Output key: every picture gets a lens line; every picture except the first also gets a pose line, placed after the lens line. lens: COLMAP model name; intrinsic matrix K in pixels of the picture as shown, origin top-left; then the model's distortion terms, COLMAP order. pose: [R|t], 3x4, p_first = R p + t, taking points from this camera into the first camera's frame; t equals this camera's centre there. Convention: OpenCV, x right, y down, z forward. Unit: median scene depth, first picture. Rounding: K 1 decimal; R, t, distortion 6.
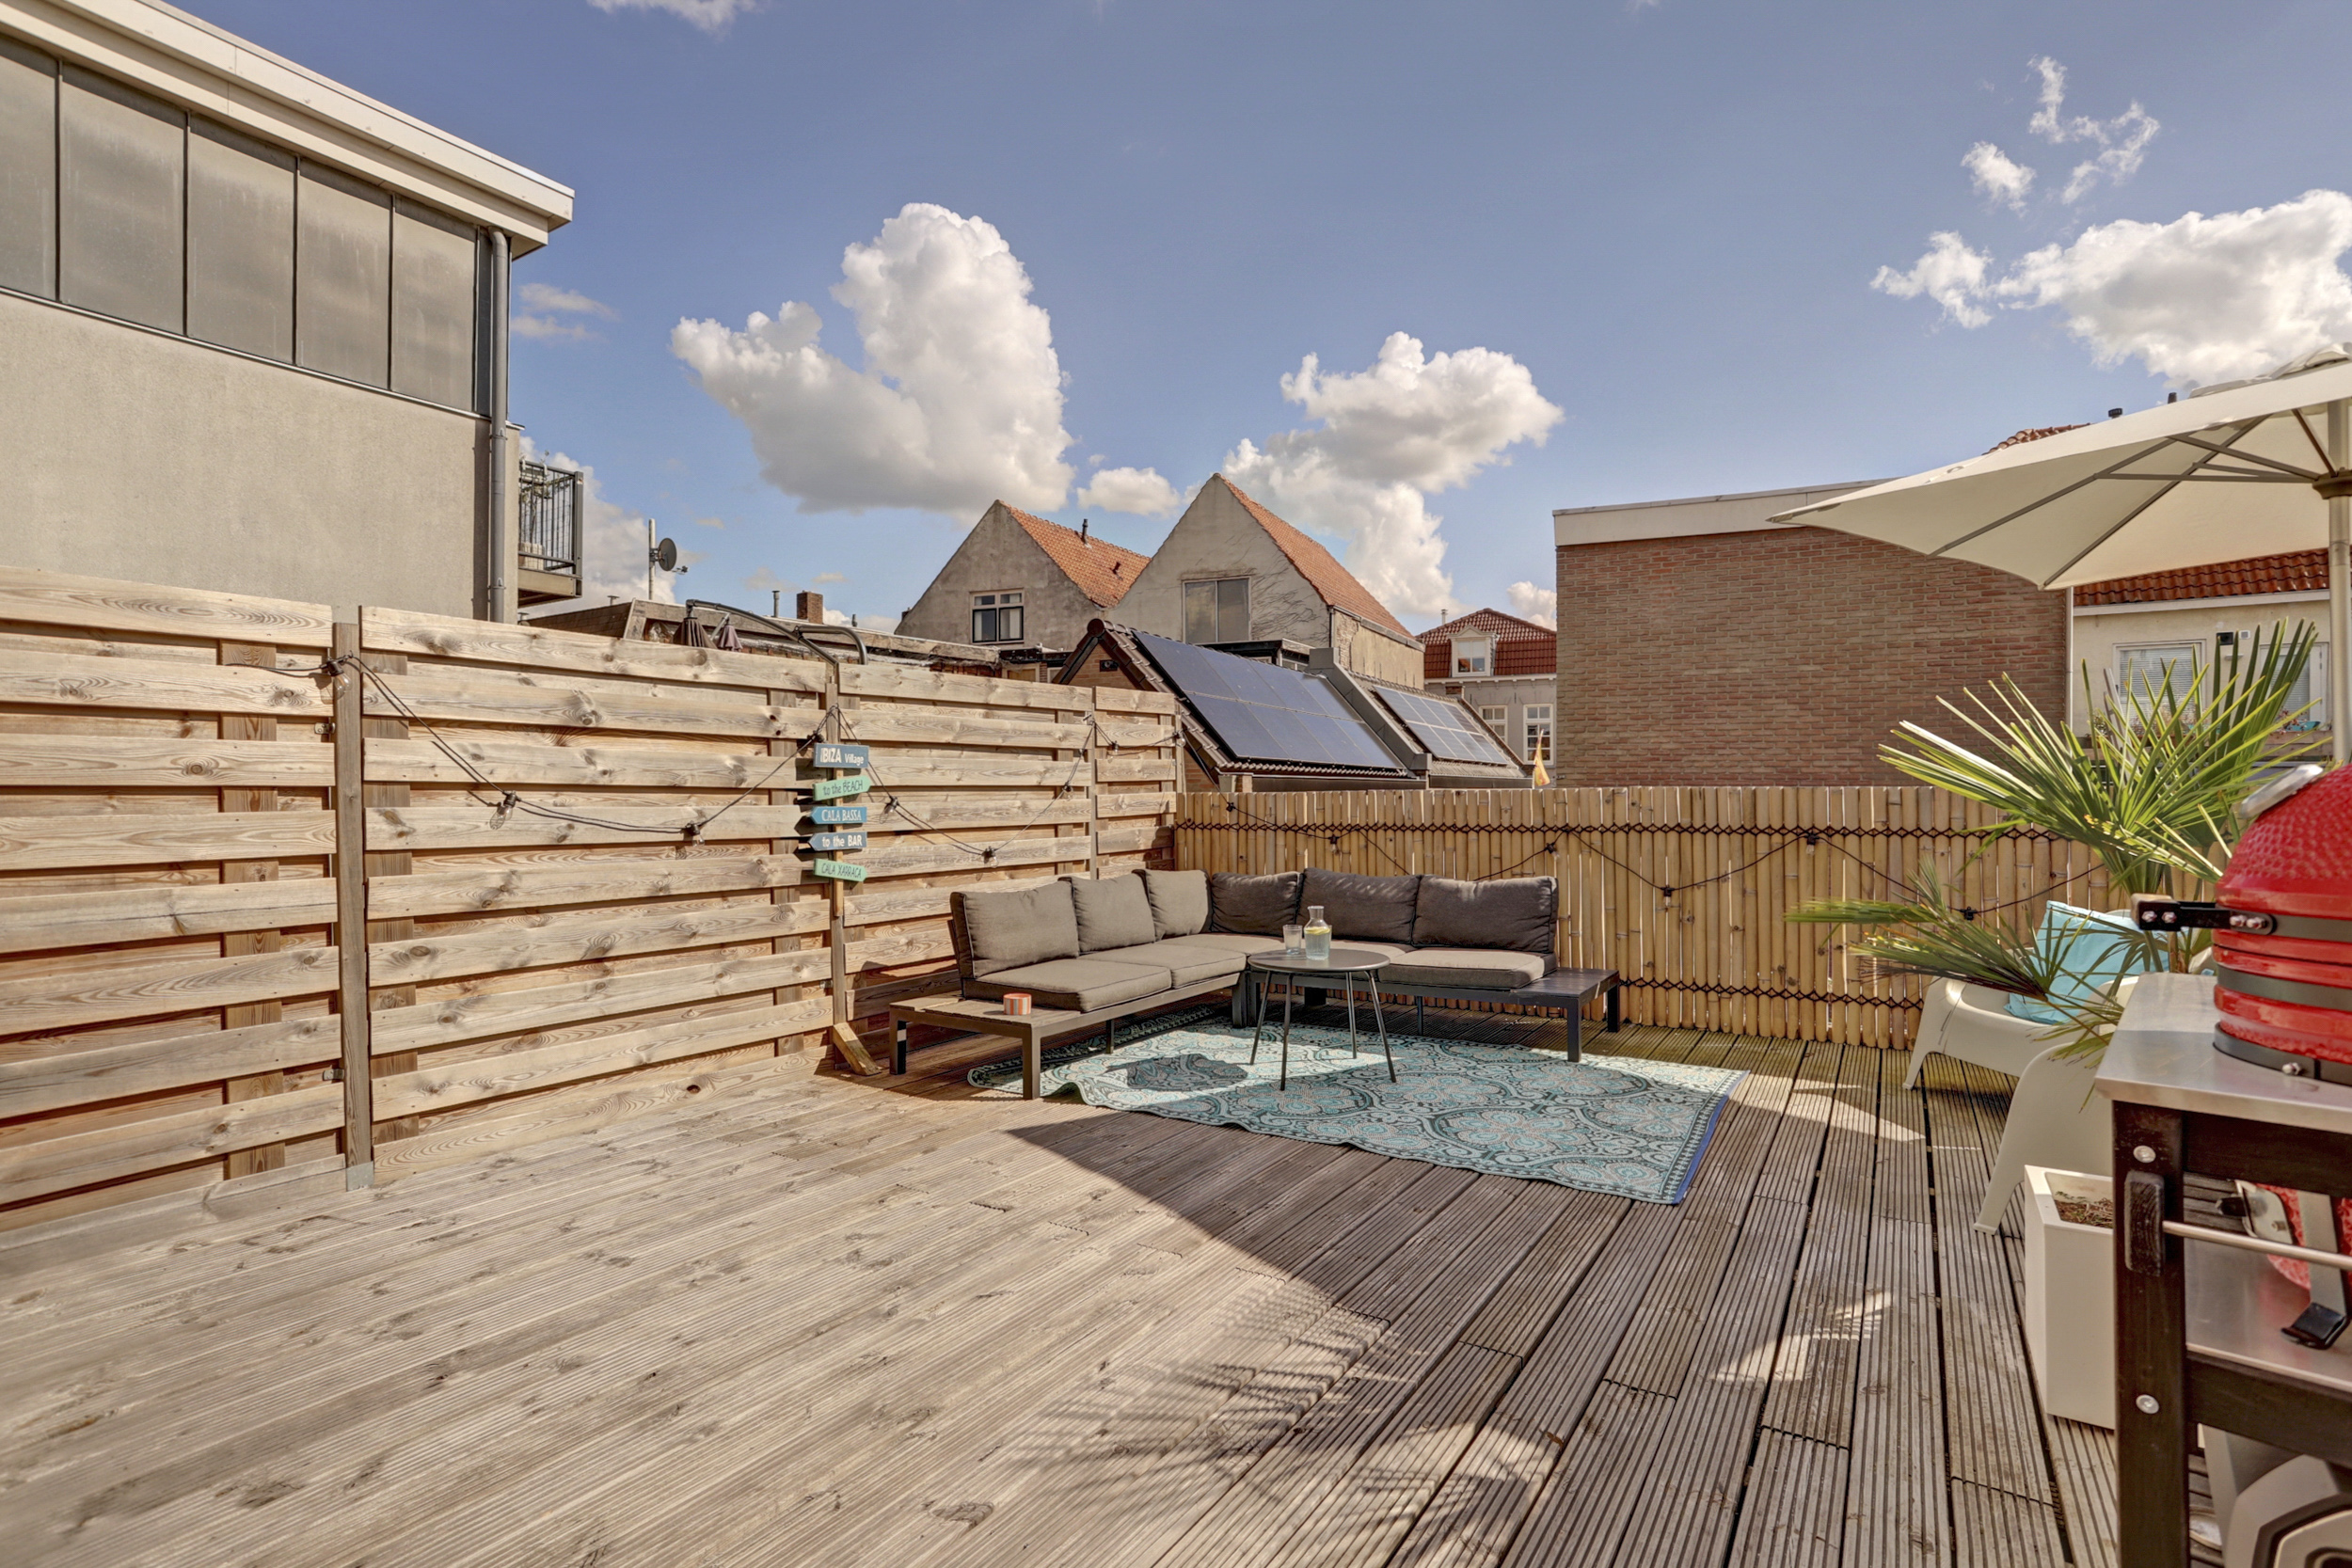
lens RADIAL K [[1140.4, 0, 1184.0], [0, 1140.4, 772.3], [0, 0, 1]] dist [-0.023878, 0.001062]
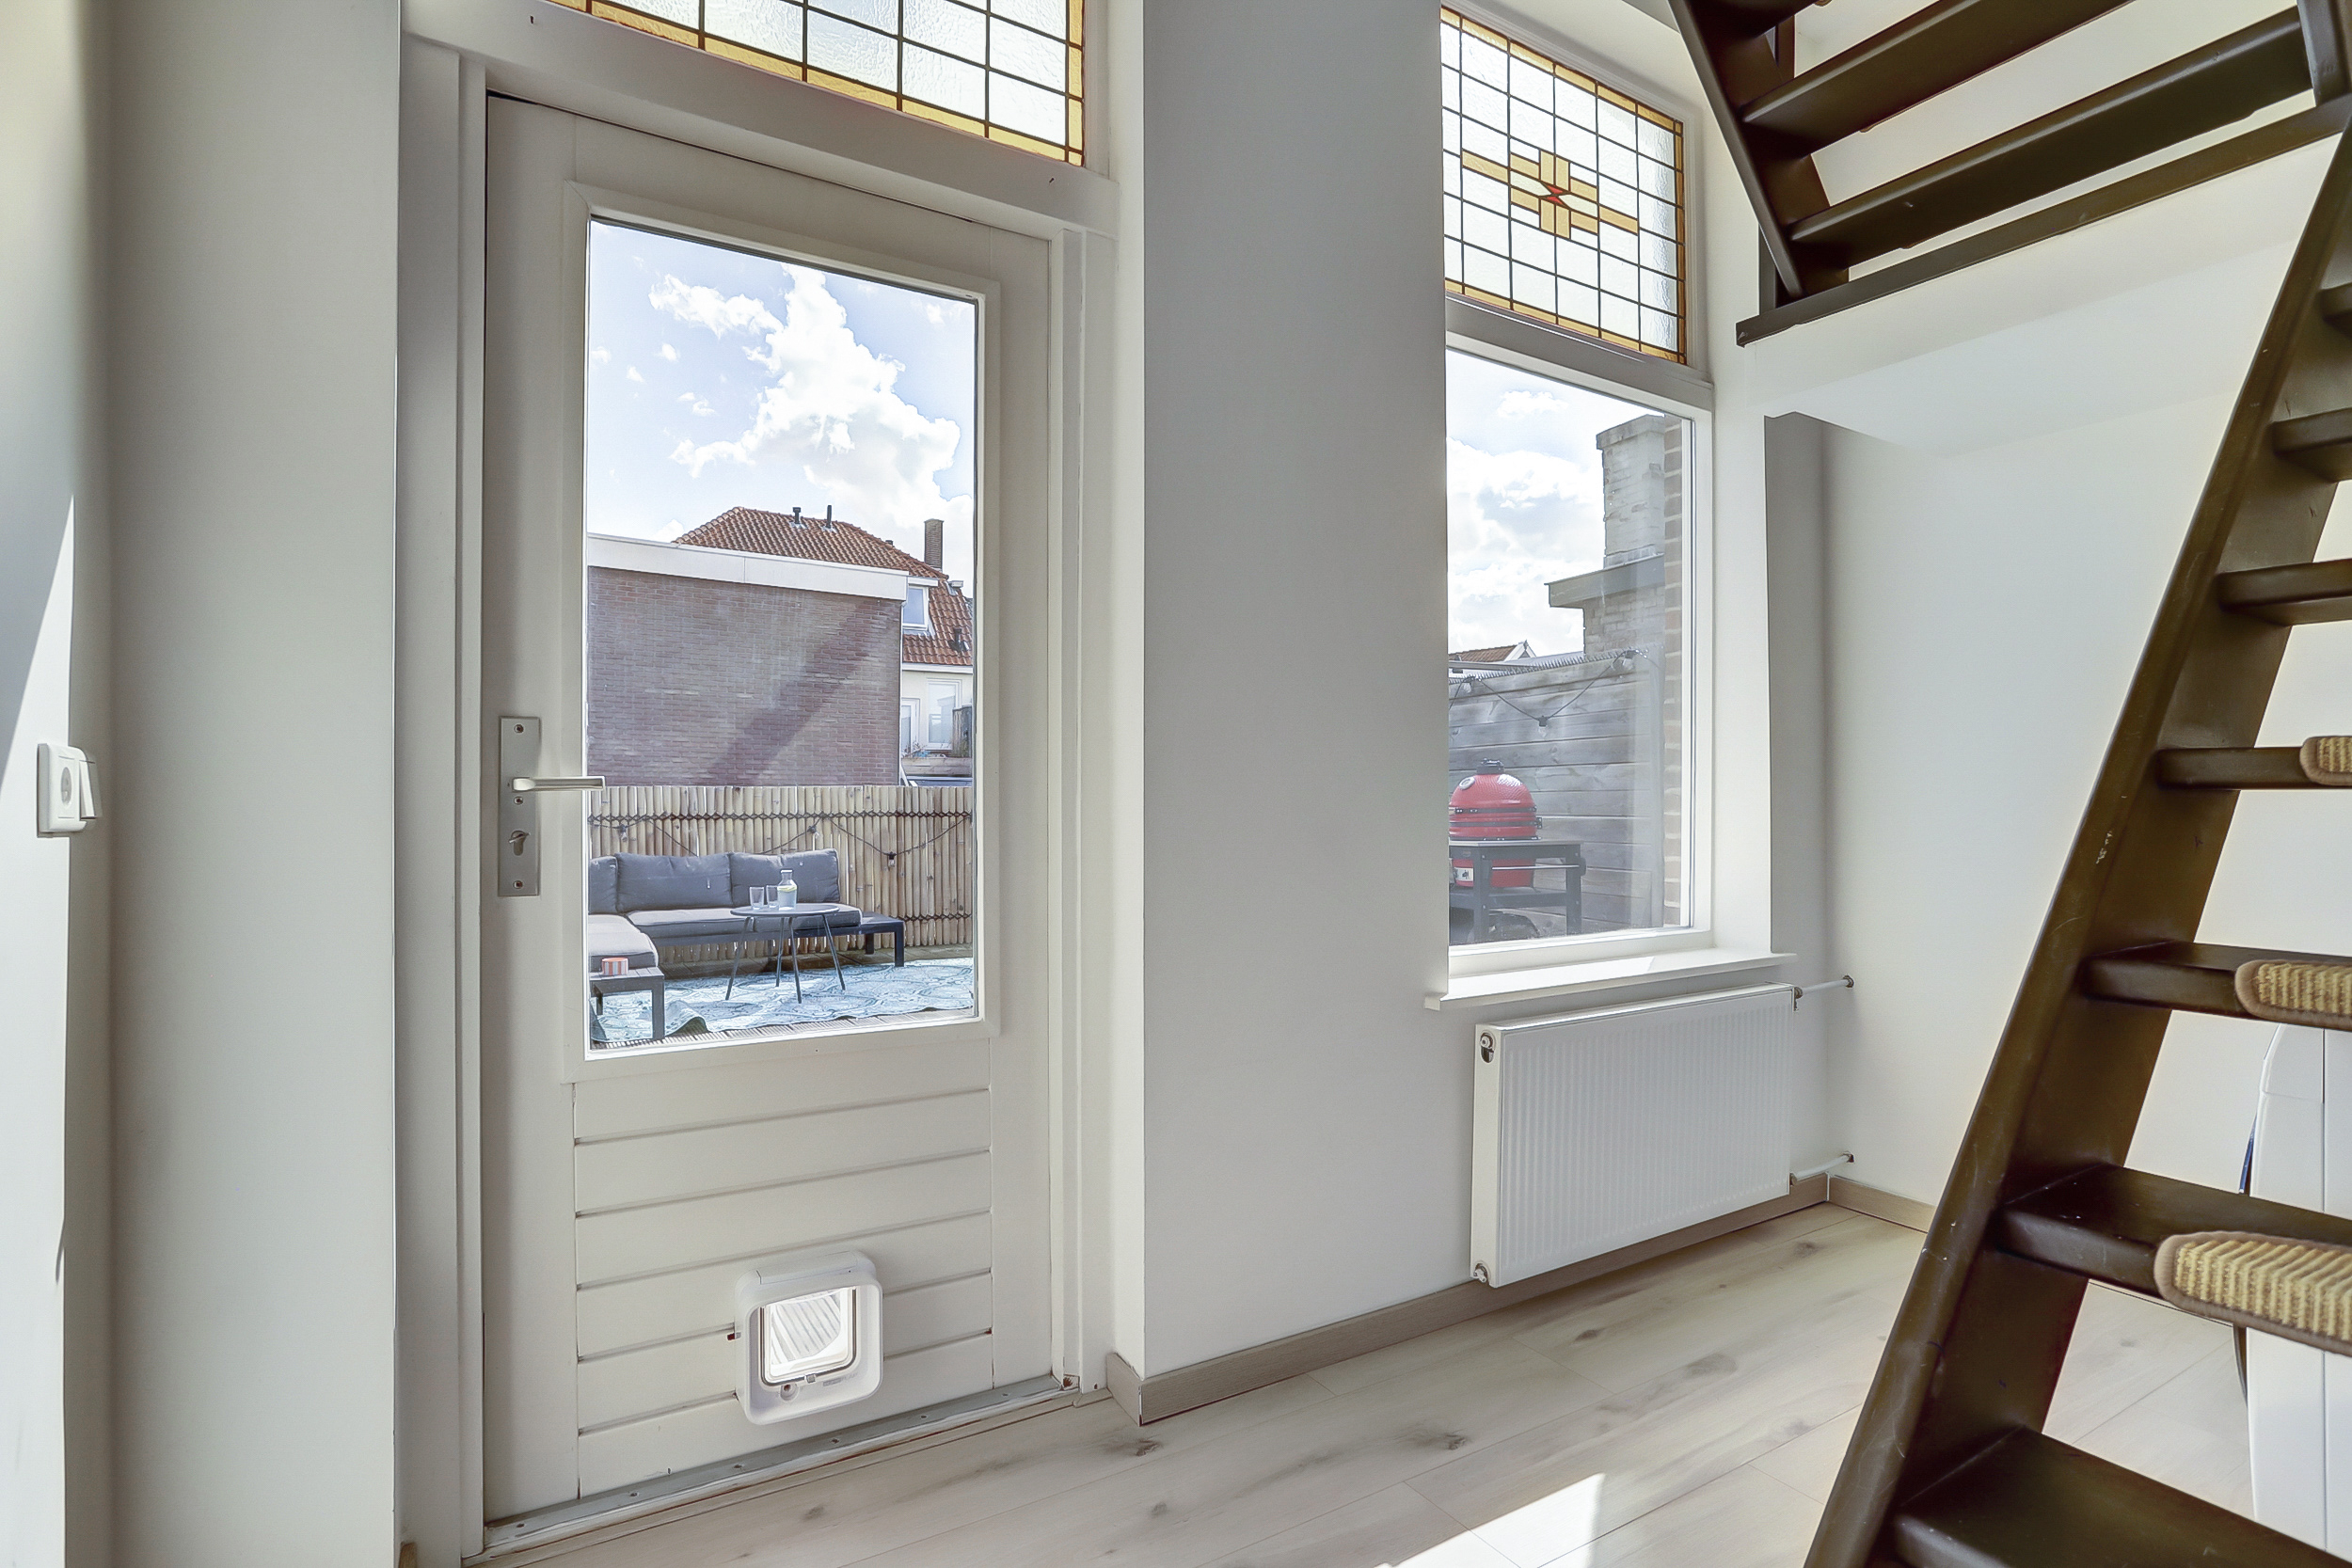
lens RADIAL K [[1155.7, 0, 1176.0], [0, 1155.7, 784.0], [0, 0, 1]] dist [-0.041983, 0.000462]
pose [[0.458784, 0.016132, 0.888401, -0.779663], [-0.016709, 0.999815, -0.009526, 0.019563], [-0.888391, -0.010474, 0.458969, -0.021957]]
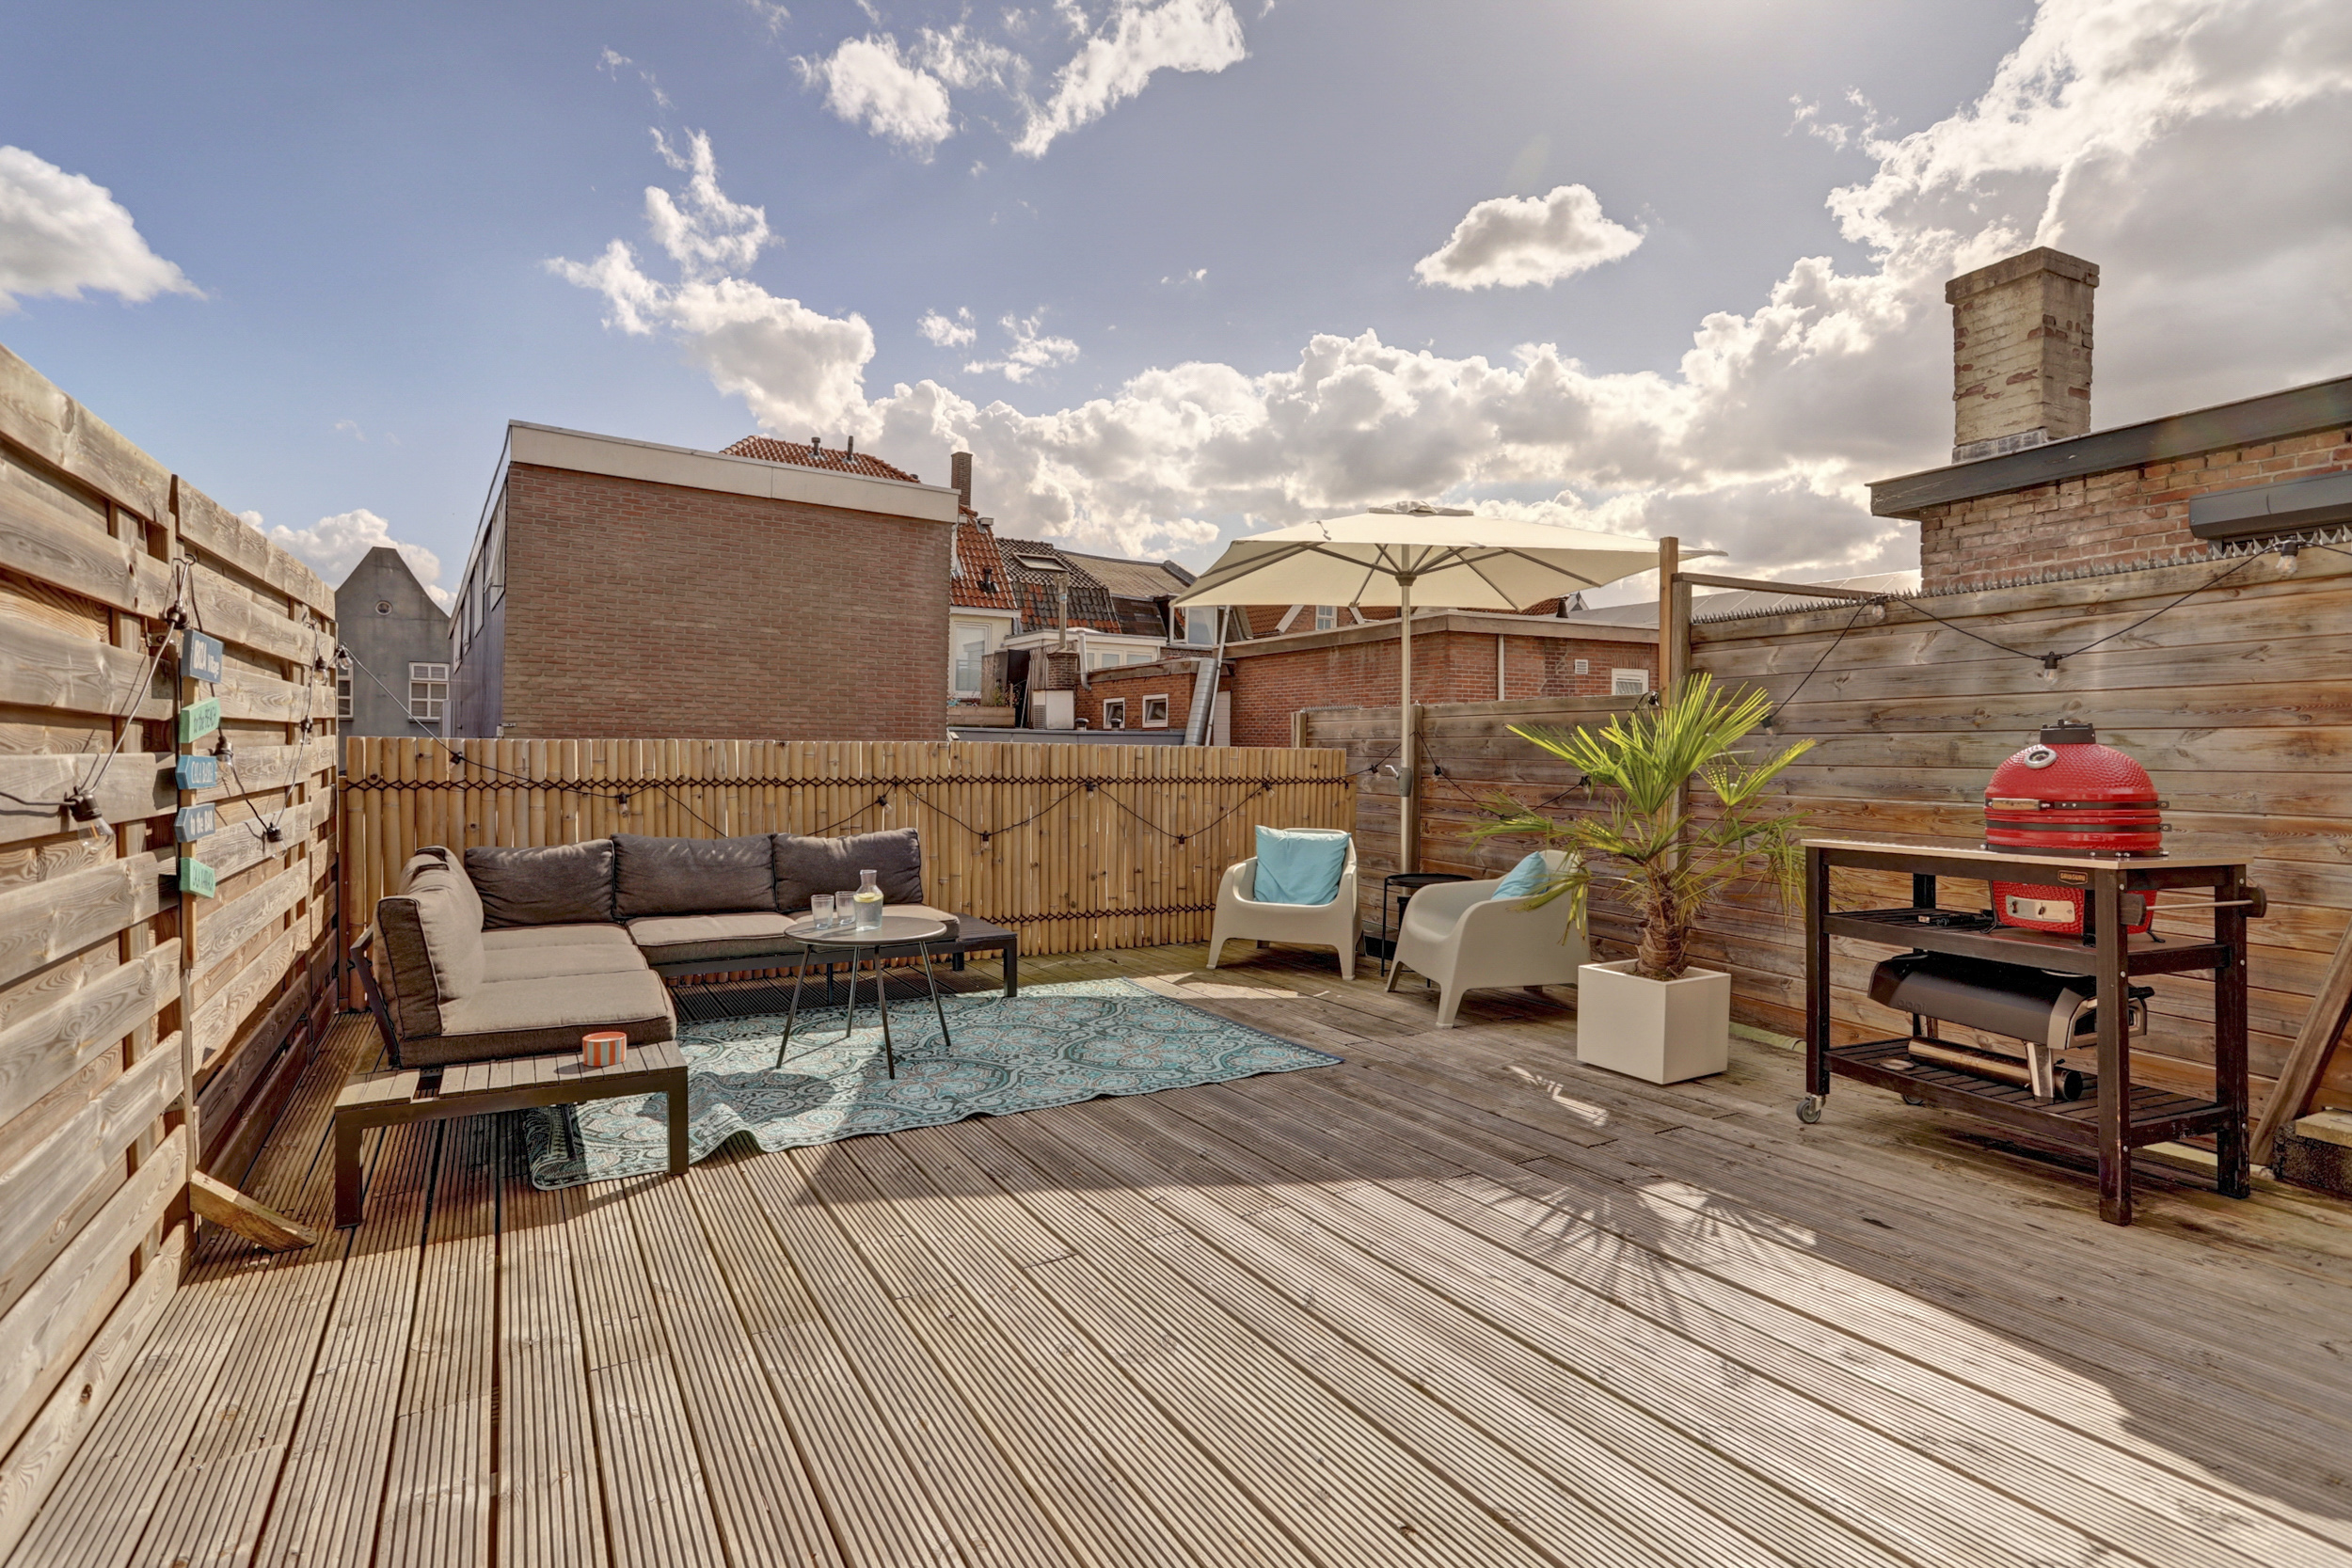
lens RADIAL K [[1150.1, 0, 1181.6], [0, 1150.1, 755.7], [0, 0, 1]] dist [-0.039275, 0.000380]
pose [[0.457610, 0.007555, 0.889121, -0.503376], [-0.030330, 0.999515, 0.007118, 0.013200], [-0.888636, -0.030224, 0.457617, 0.337623]]
